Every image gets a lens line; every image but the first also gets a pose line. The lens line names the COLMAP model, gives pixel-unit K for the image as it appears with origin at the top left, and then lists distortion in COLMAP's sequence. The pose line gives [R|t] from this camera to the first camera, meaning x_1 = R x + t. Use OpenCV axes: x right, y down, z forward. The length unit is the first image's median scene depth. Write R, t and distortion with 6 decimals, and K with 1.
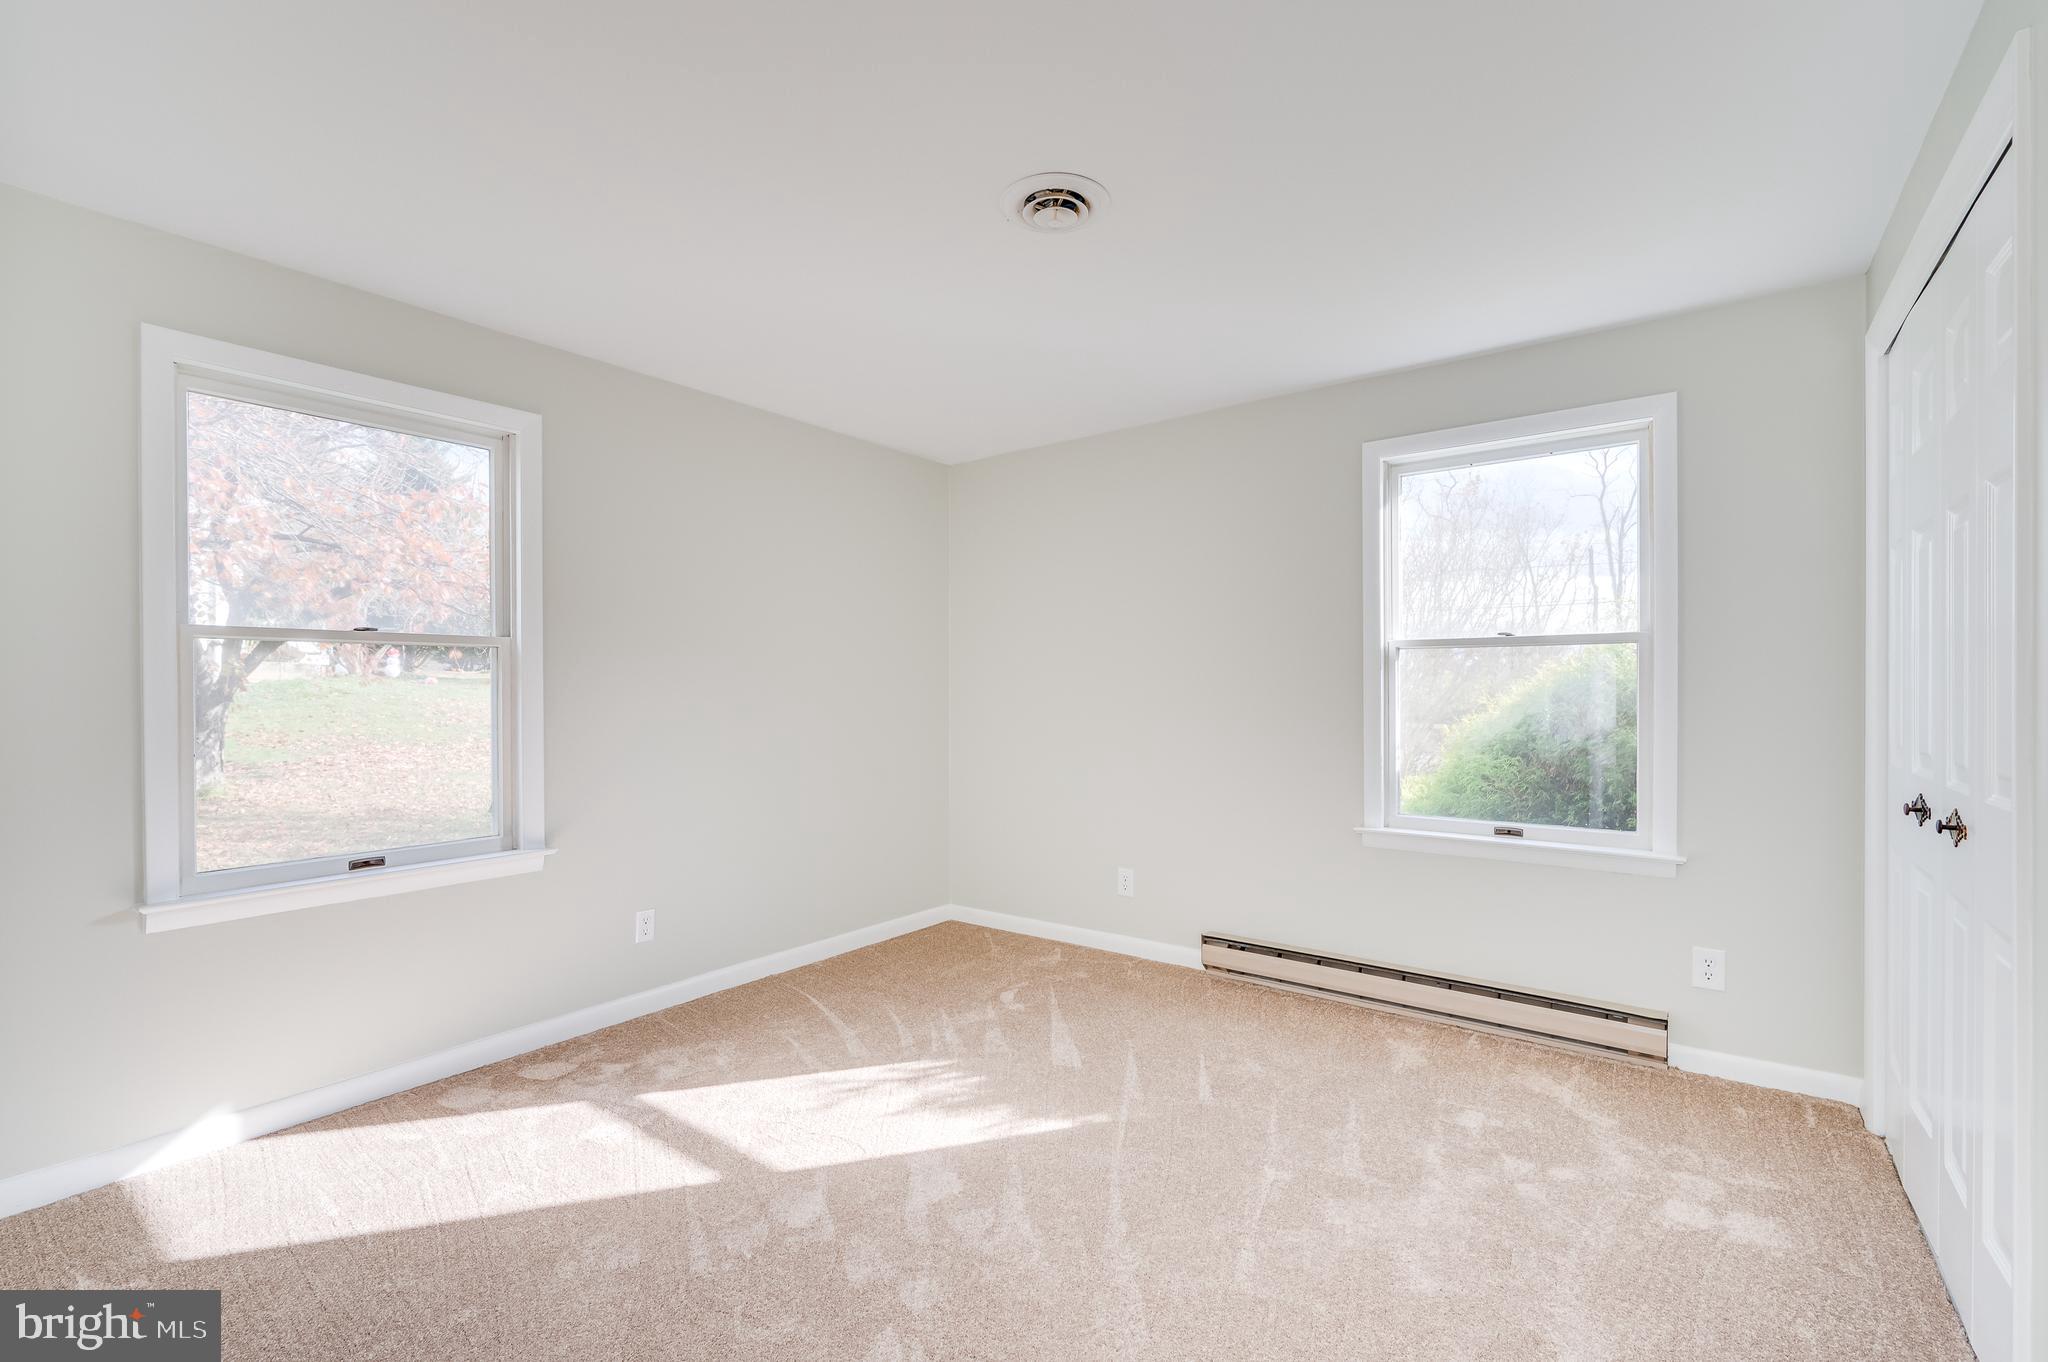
lens RADIAL K [[915.9, 0, 1027.7], [0, 915.9, 691.0], [0, 0, 1]] dist [-0.000593, 0.000405]
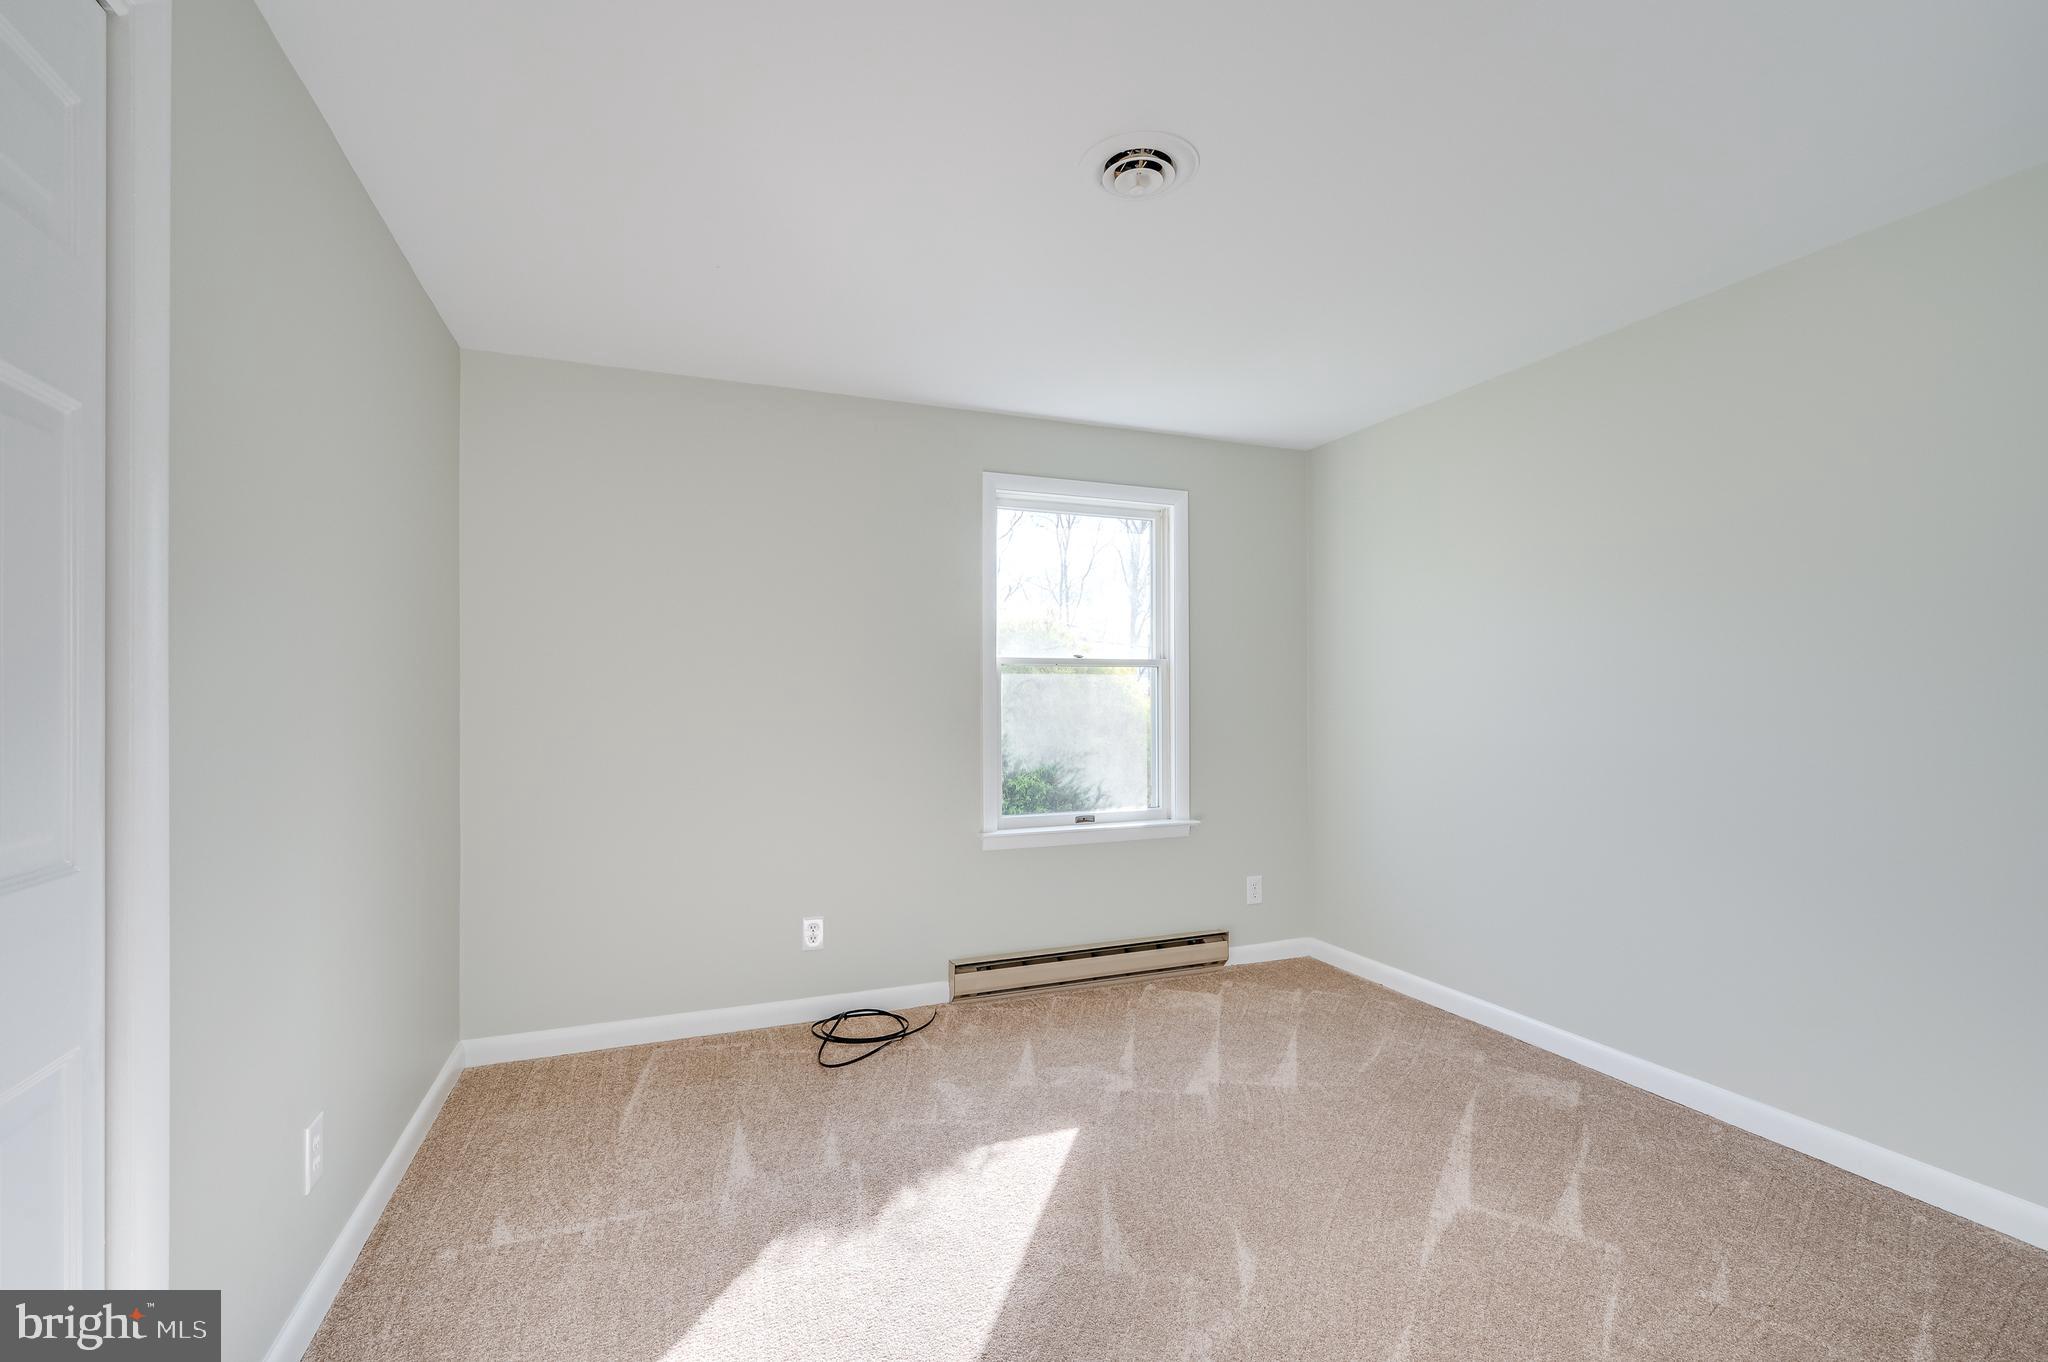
lens RADIAL K [[915.9, 0, 1027.7], [0, 915.9, 691.0], [0, 0, 1]] dist [-0.000593, 0.000405]
pose [[0.506594, 0.008908, 0.862139, -0.590328], [0.010250, 0.999814, -0.016353, 0.002548], [-0.862124, 0.017121, 0.506408, 0.463791]]
